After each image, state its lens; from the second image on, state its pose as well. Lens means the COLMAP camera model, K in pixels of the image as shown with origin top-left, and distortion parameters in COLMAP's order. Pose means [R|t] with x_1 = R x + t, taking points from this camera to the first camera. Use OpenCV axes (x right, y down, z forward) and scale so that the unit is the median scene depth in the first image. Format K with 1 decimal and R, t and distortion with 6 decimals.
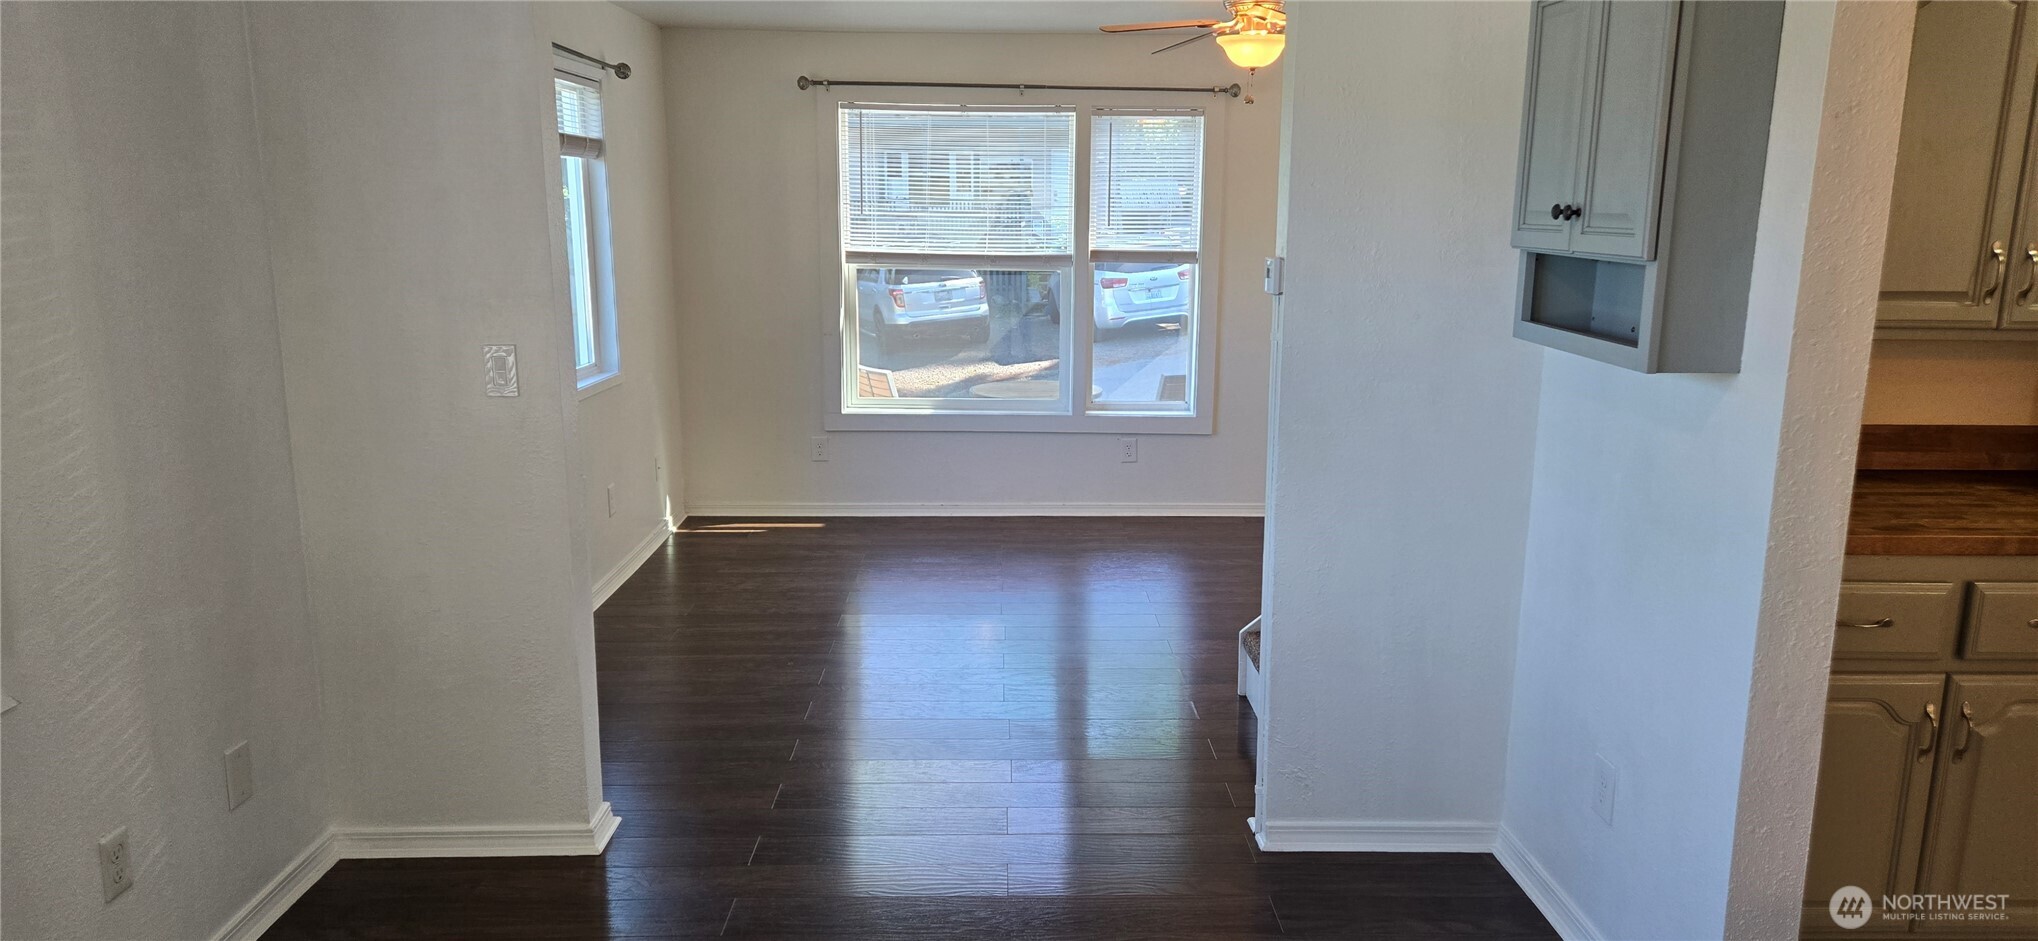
lens RADIAL K [[1268.1, 0, 1019.0], [0, 1268.1, 470.5], [0, 0, 1]] dist [0.039911, 0.000097]
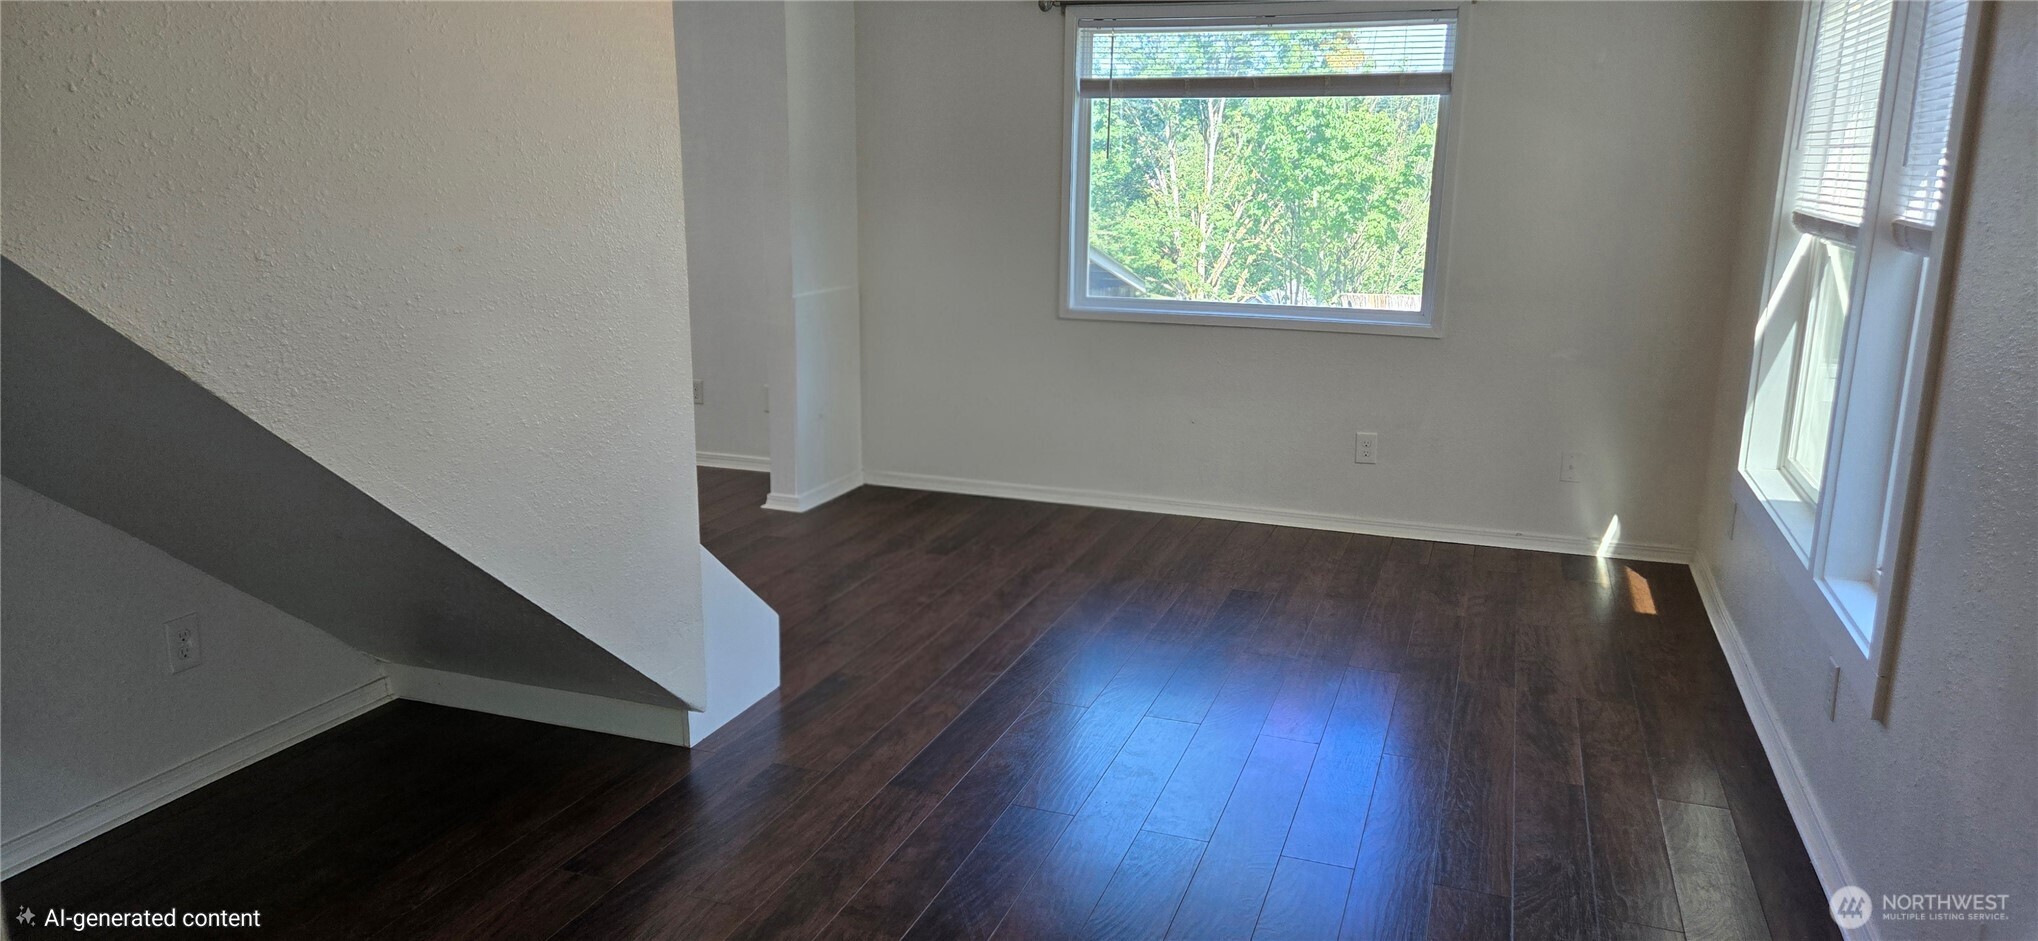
lens RADIAL K [[1365.6, 0, 1027.1], [0, 1365.6, 462.5], [0, 0, 1]] dist [0.055812, -0.029834]
pose [[-0.342129, 0.190361, -0.920169, 0.768017], [-0.196730, 0.943050, 0.268241, -0.206476], [0.918828, 0.272798, -0.285196, 1.074976]]
